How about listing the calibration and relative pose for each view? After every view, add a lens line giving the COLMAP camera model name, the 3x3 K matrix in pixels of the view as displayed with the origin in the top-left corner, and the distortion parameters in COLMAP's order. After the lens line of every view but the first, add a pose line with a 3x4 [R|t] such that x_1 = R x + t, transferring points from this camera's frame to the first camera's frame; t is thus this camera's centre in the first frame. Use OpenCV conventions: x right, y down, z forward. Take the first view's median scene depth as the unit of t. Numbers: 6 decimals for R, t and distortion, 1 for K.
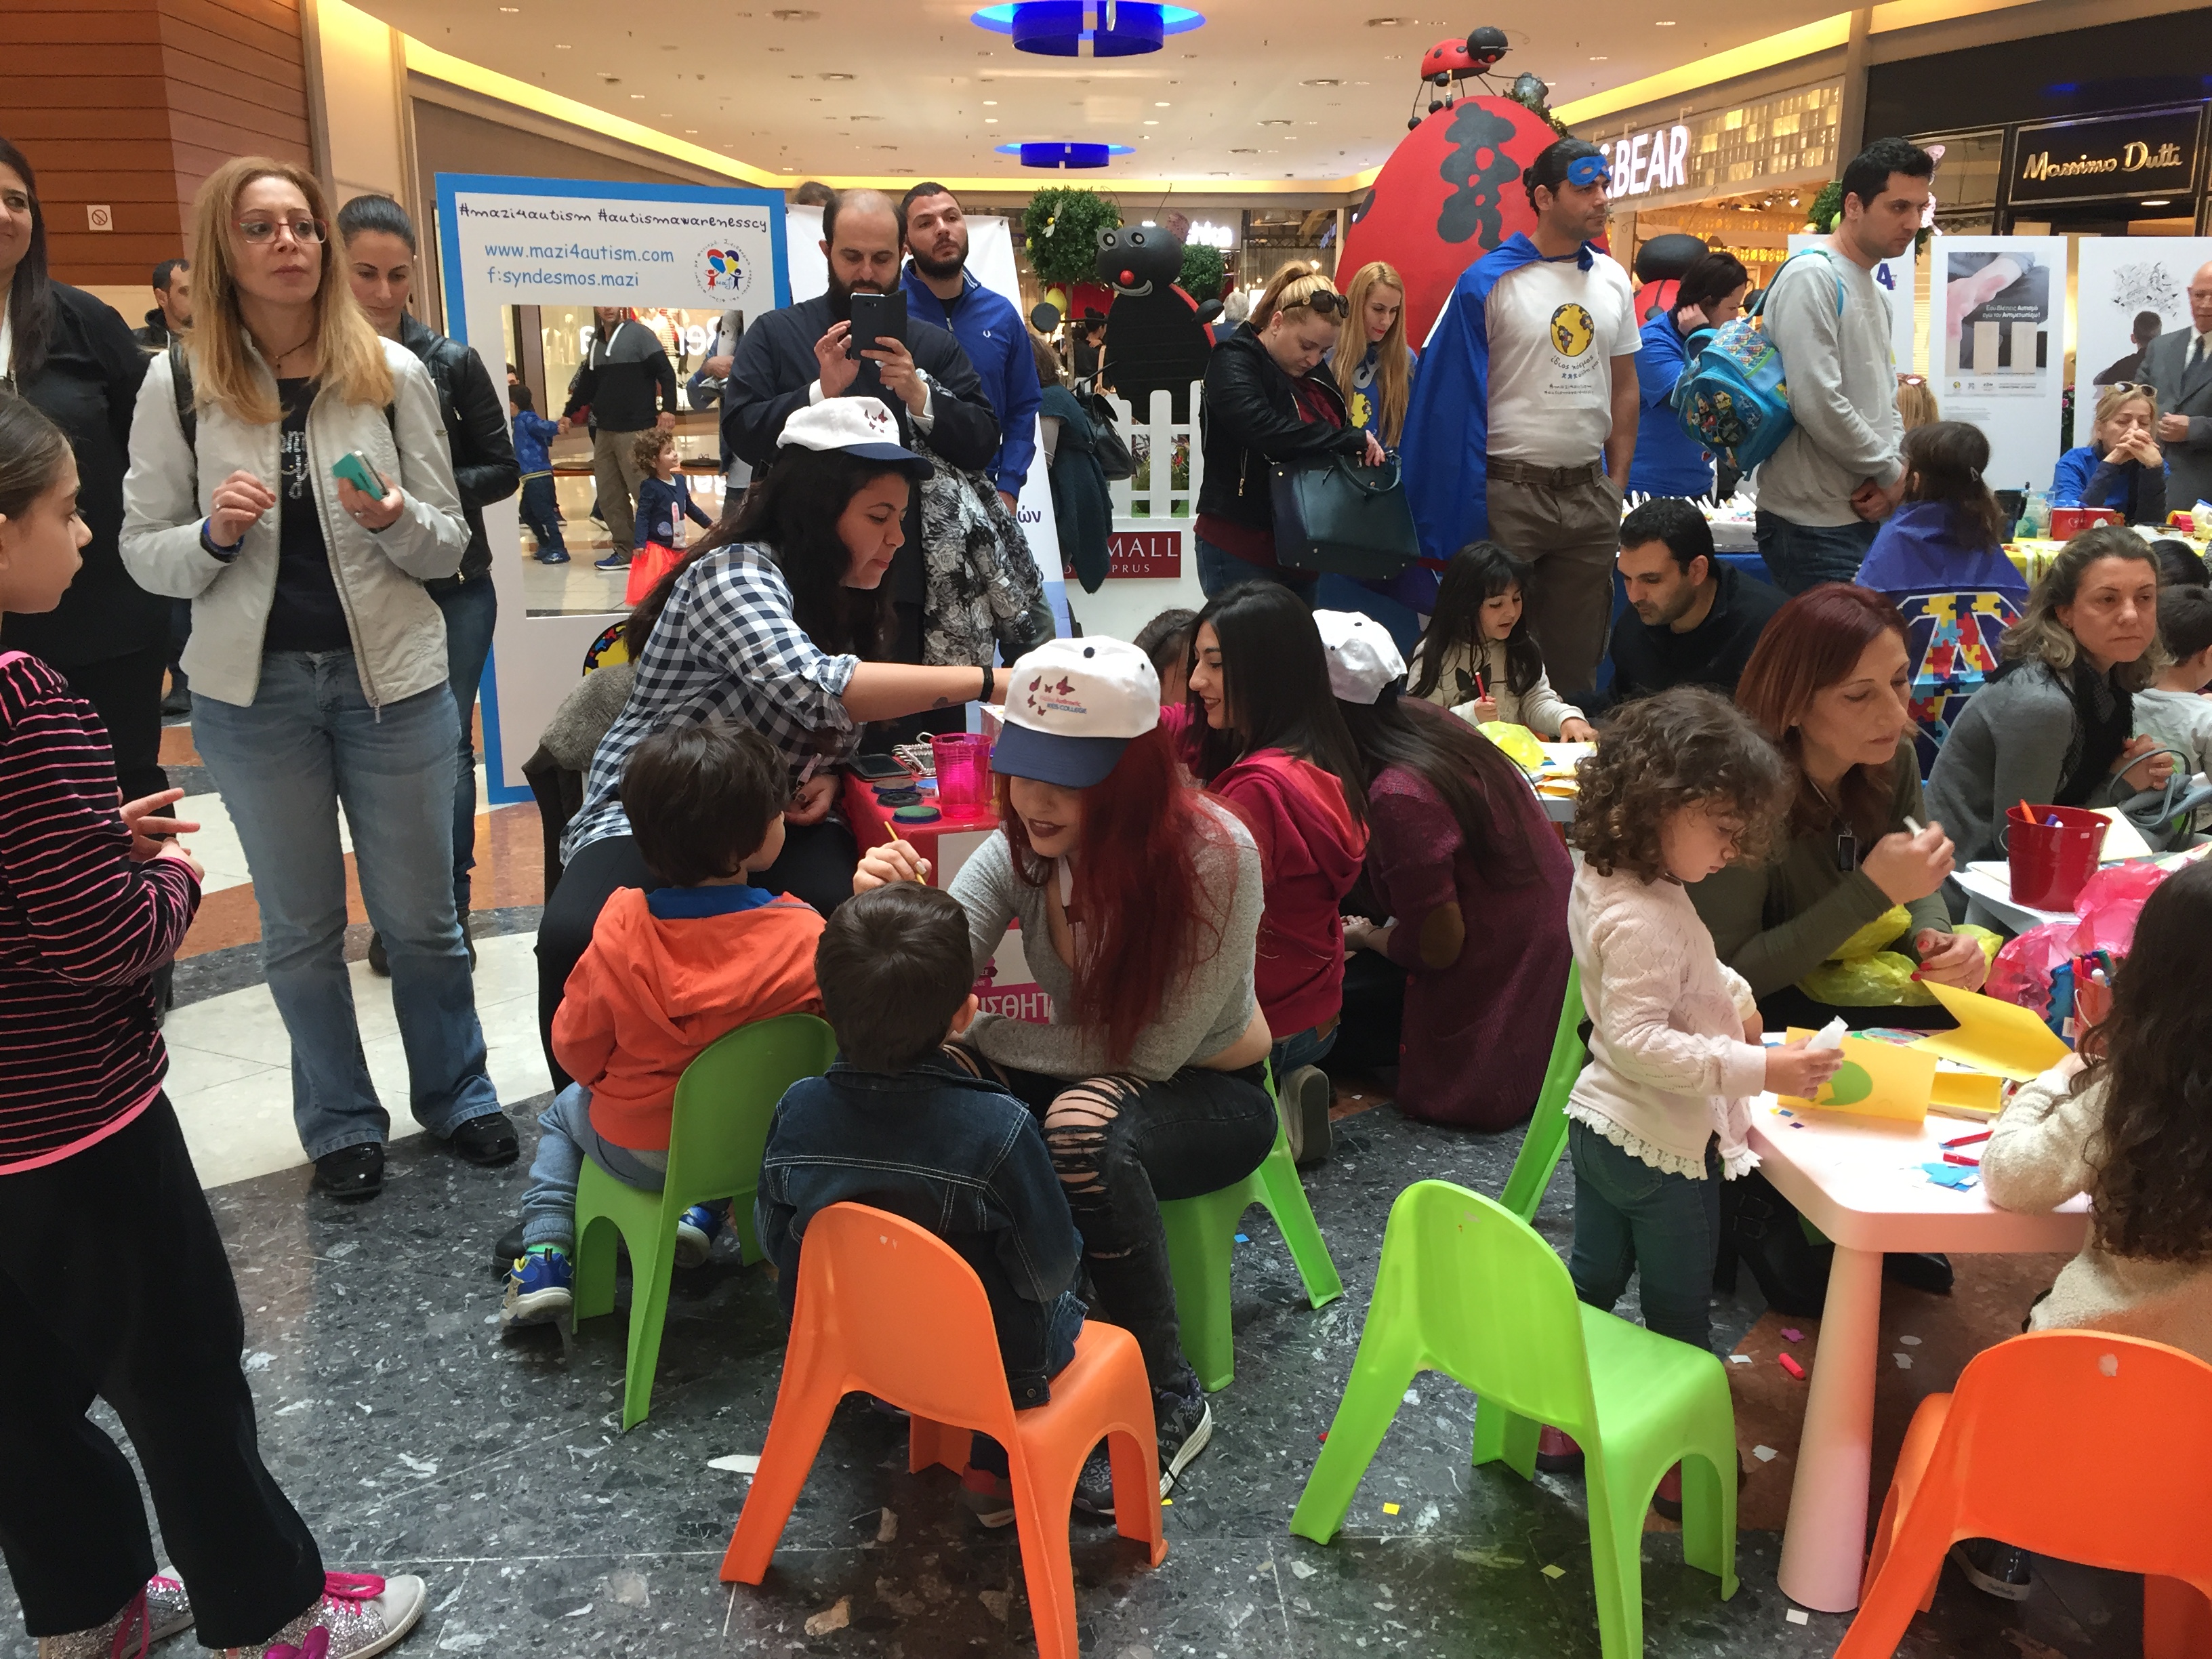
lens RADIAL K [[1901.5, 0, 1100.6], [0, 1901.5, 884.9], [0, 0, 1]] dist [0.091938, -0.128134]
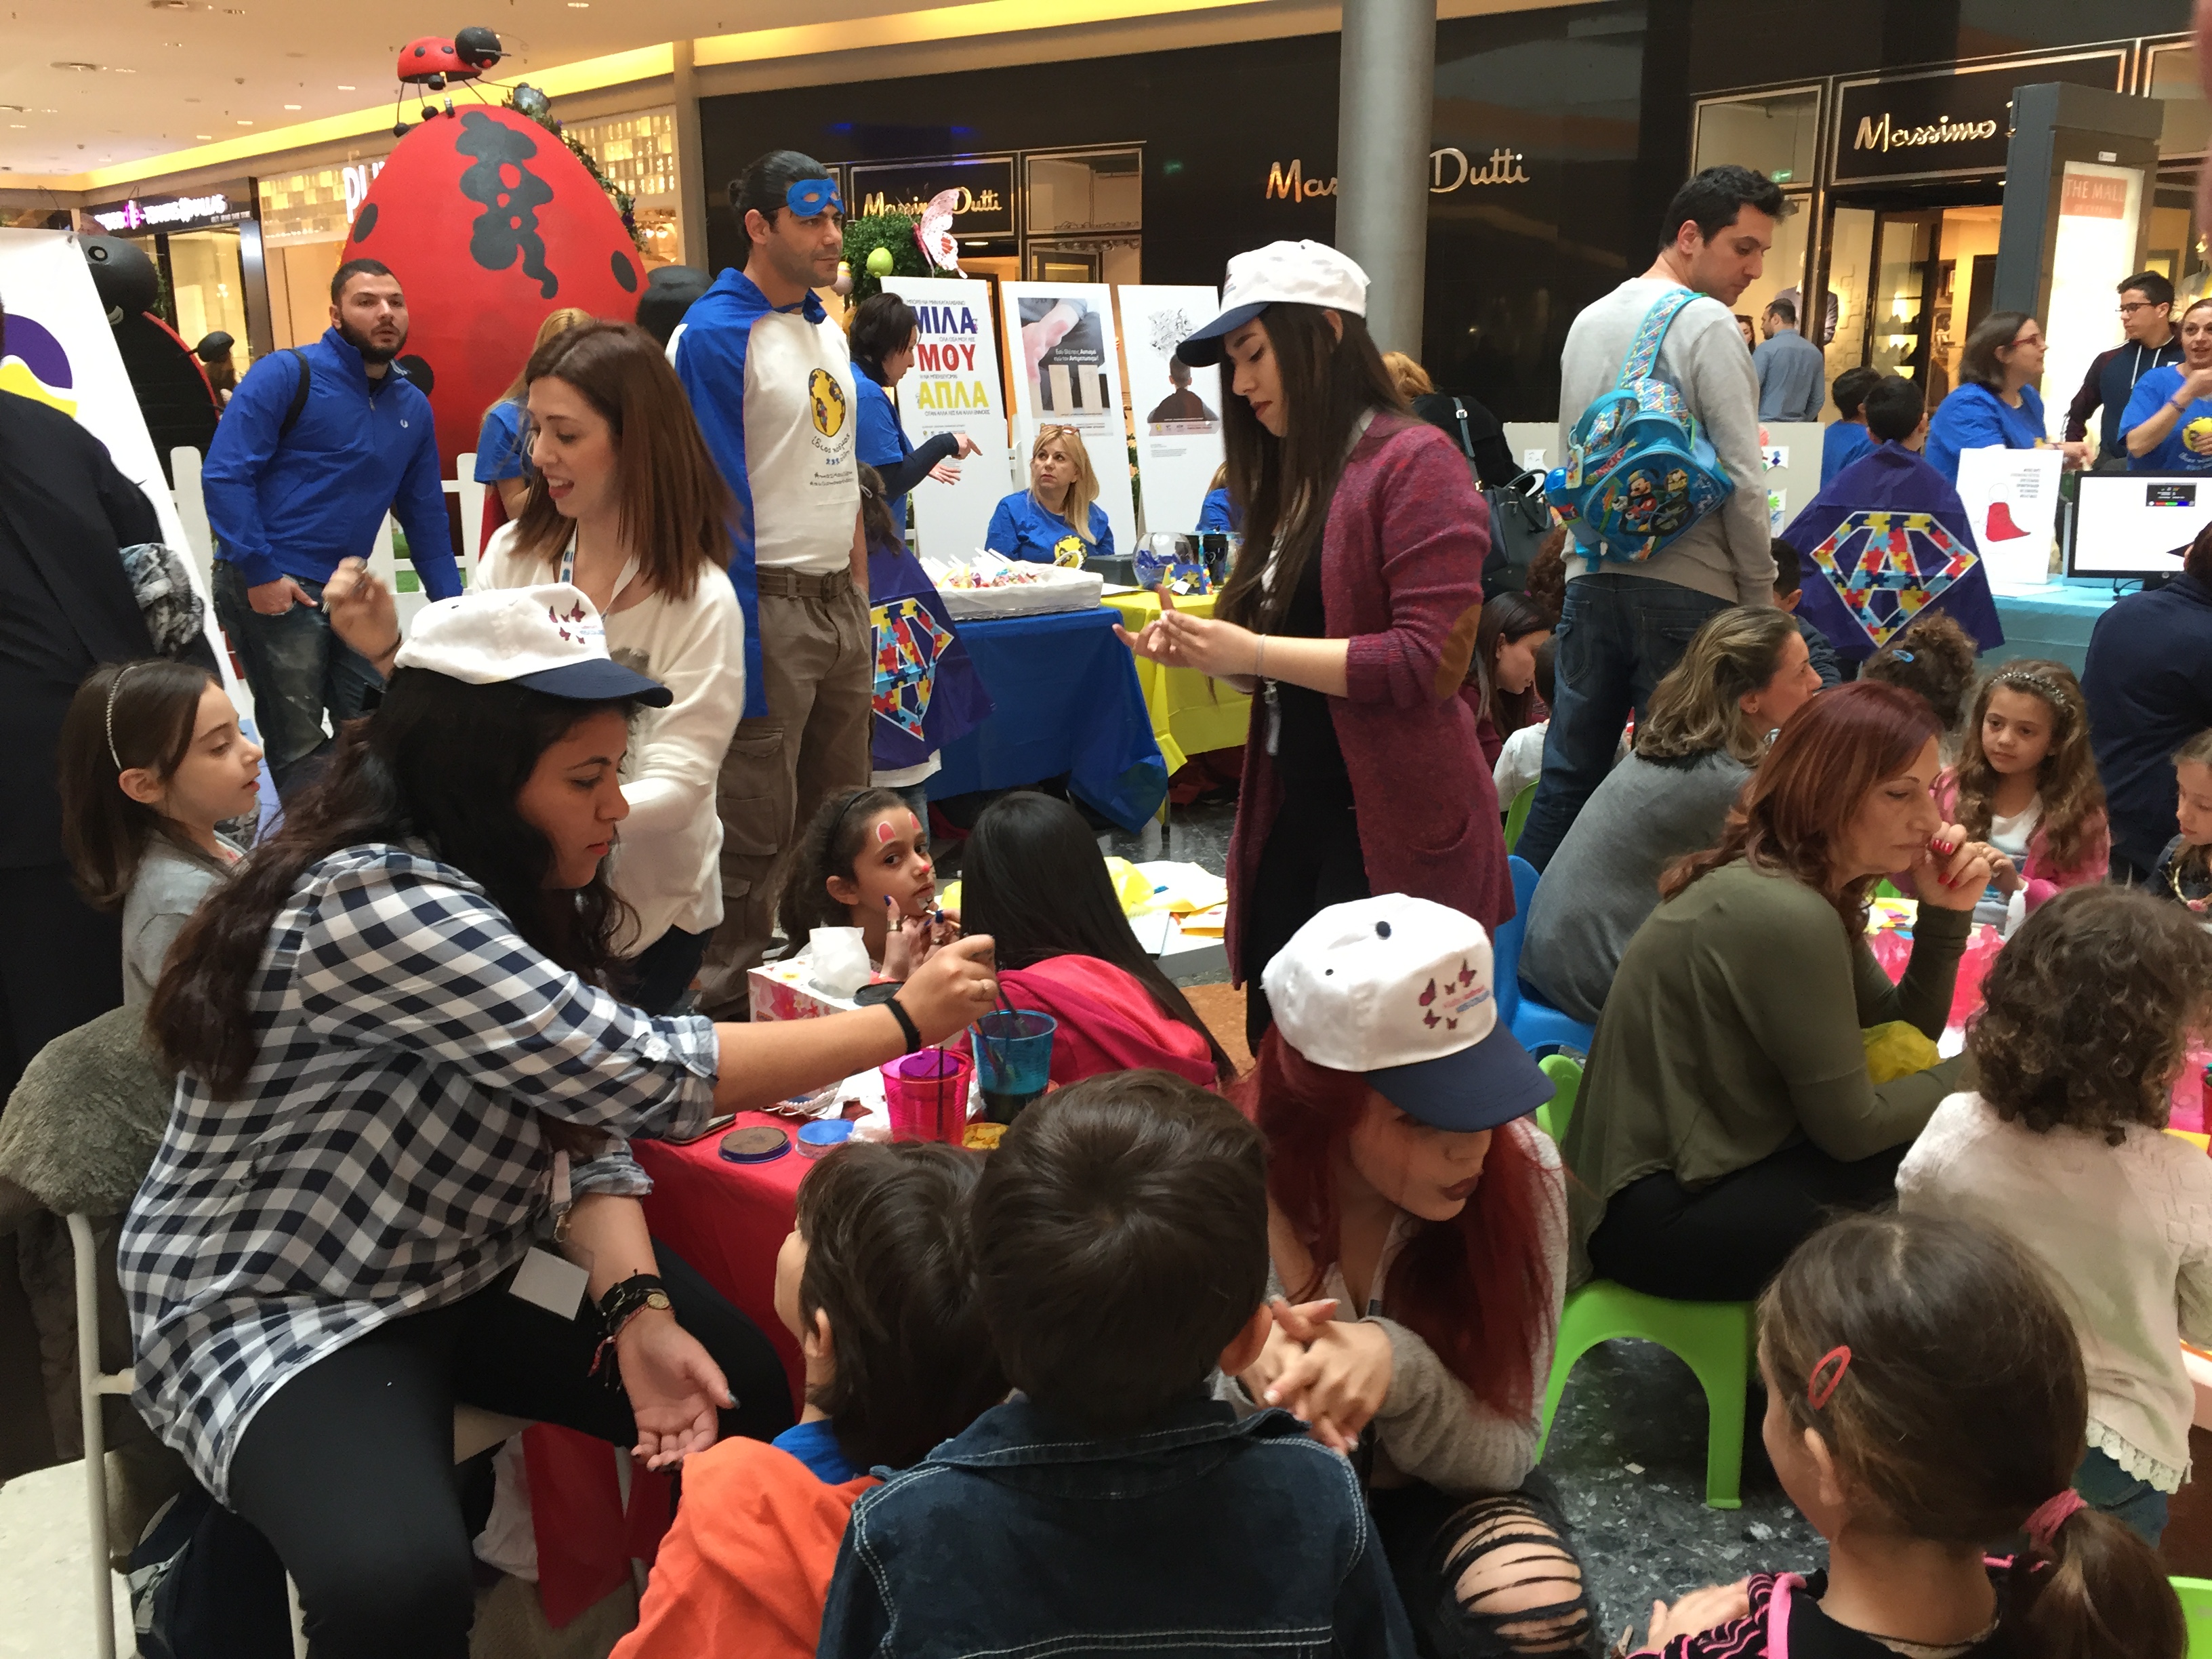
lens RADIAL K [[1901.5, 0, 1114.9], [0, 1901.5, 834.8], [0, 0, 1]] dist [0.091938, -0.128134]
pose [[0.813082, -0.145432, 0.563690, -0.060182], [0.162299, 0.986530, 0.020420, -0.028911], [-0.559067, 0.074884, 0.825734, 0.076741]]
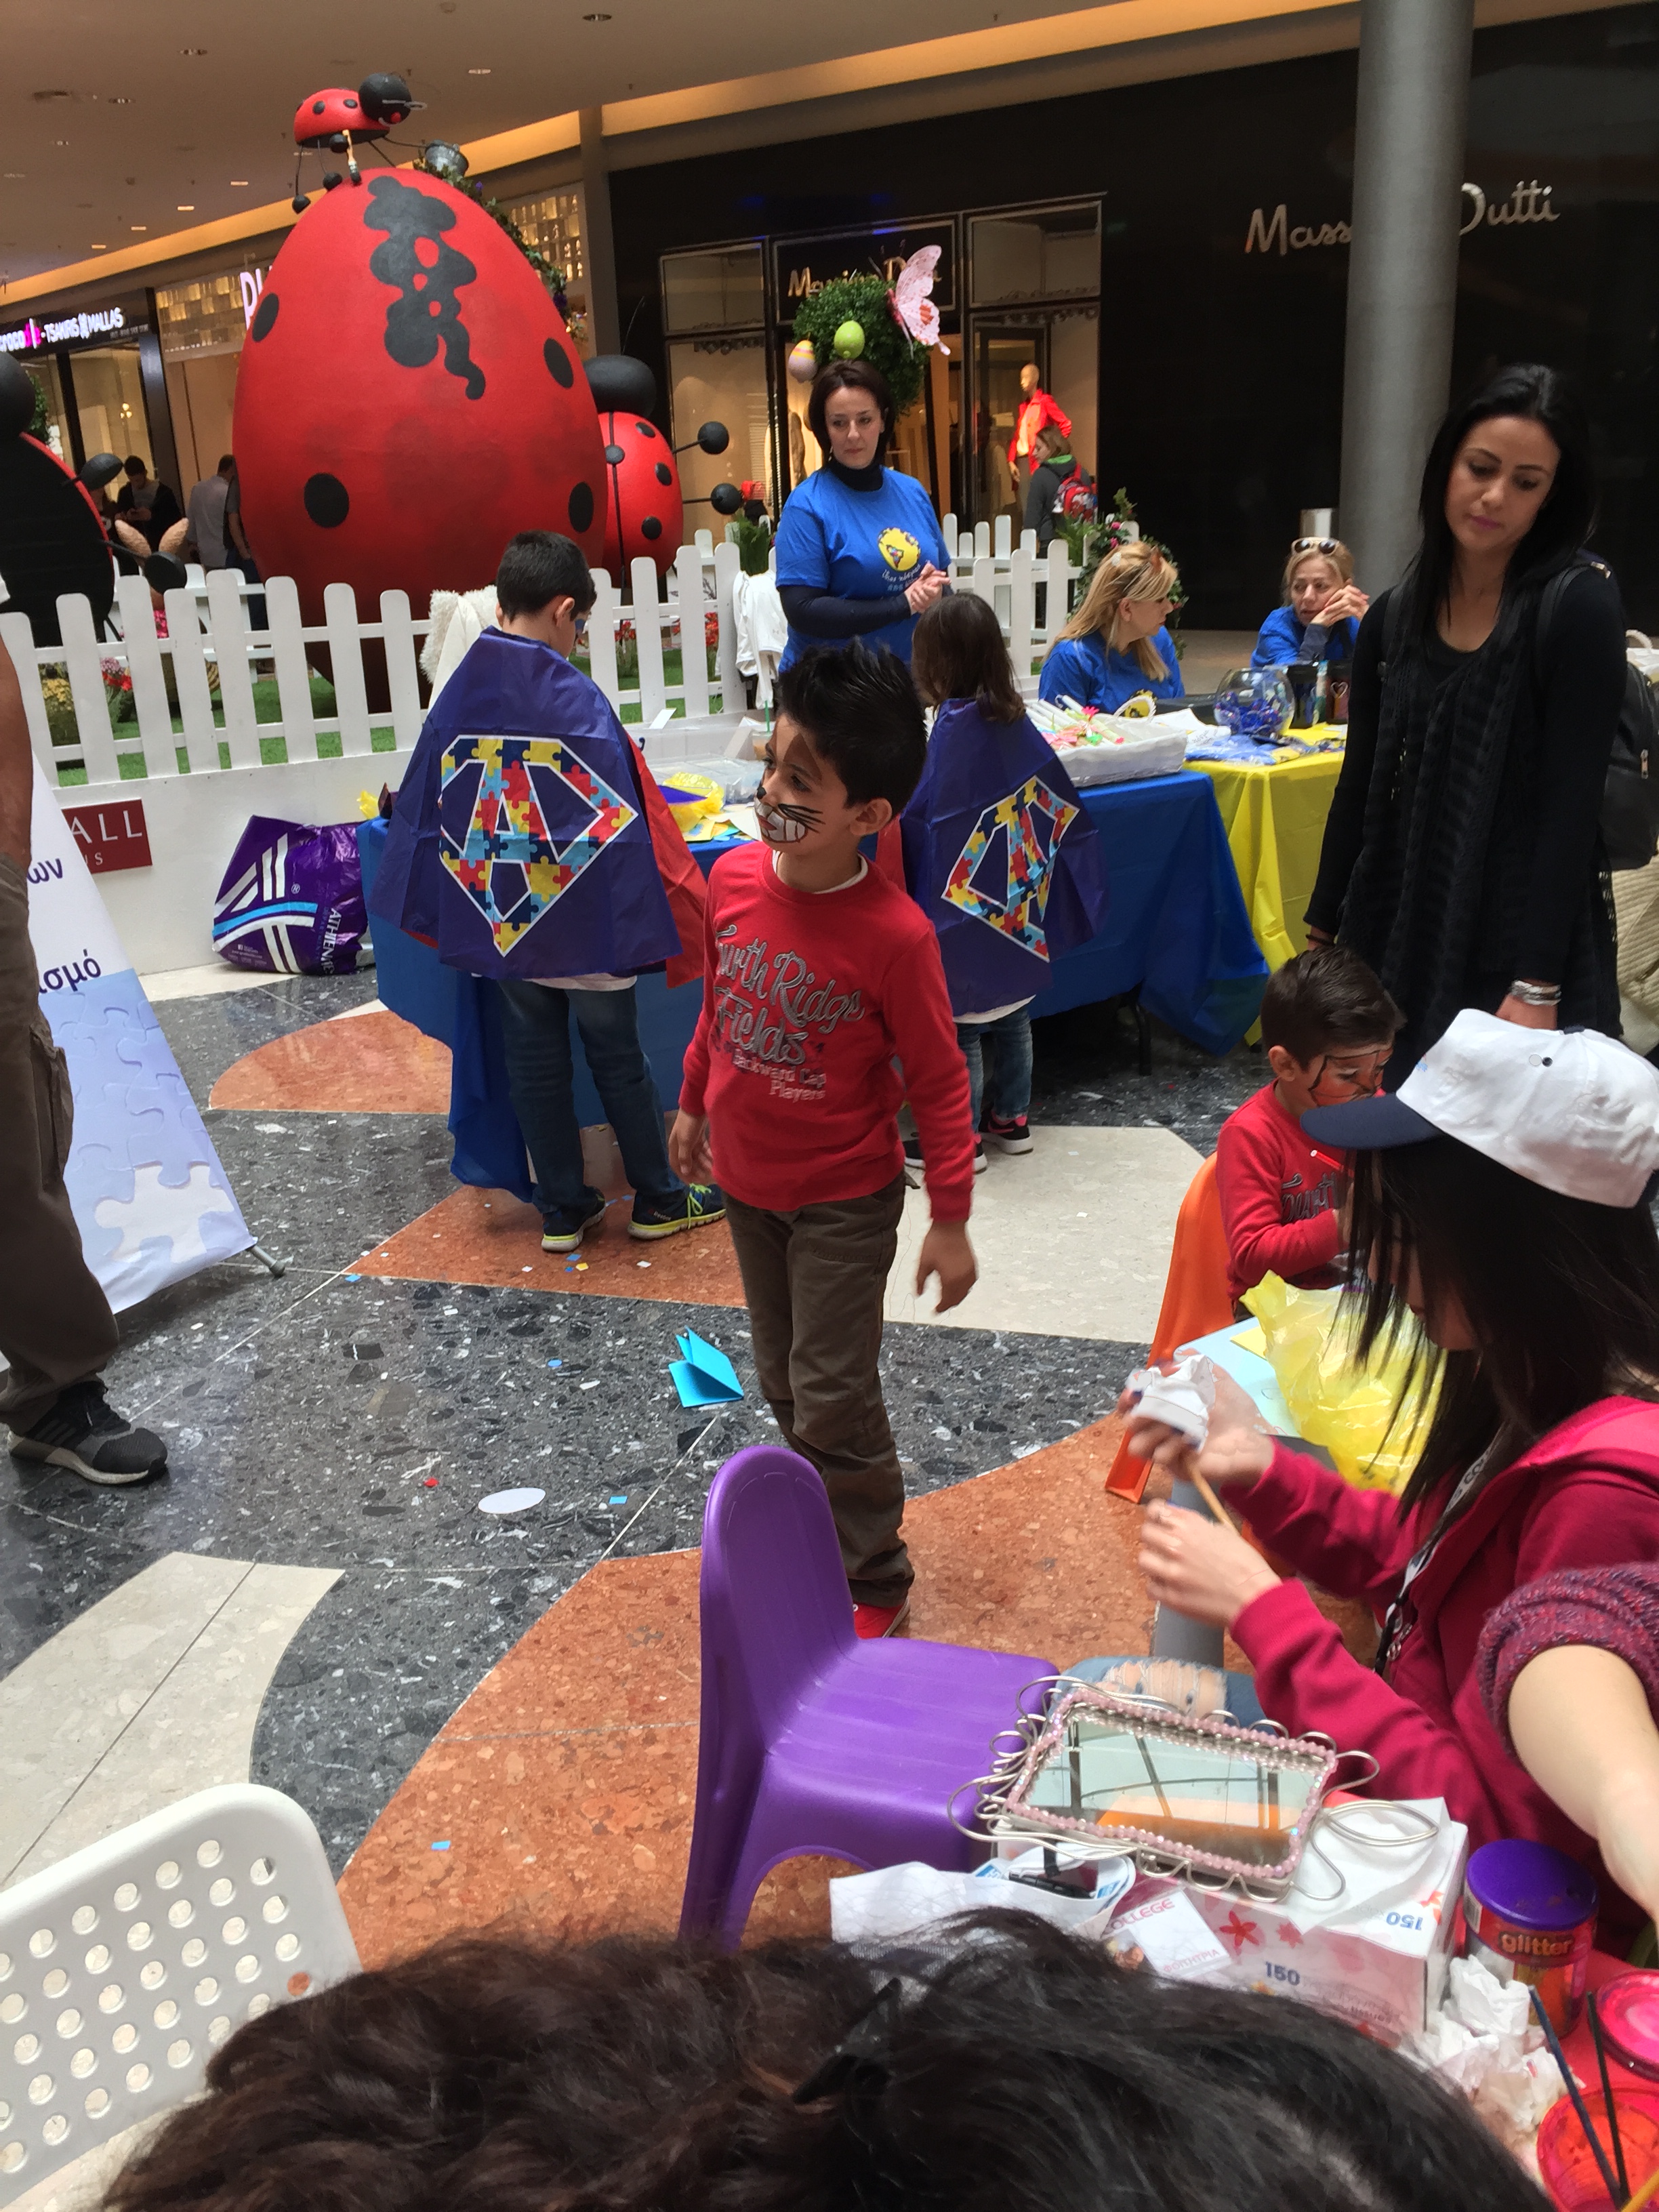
lens RADIAL K [[1901.5, 0, 852.9], [0, 1901.5, 1112.5], [0, 0, 1]] dist [0.091938, -0.128134]
pose [[0.856710, -0.200096, 0.475404, -0.042540], [0.177584, 0.979762, 0.092360, -0.047663], [-0.484264, 0.005299, 0.874906, 0.141462]]
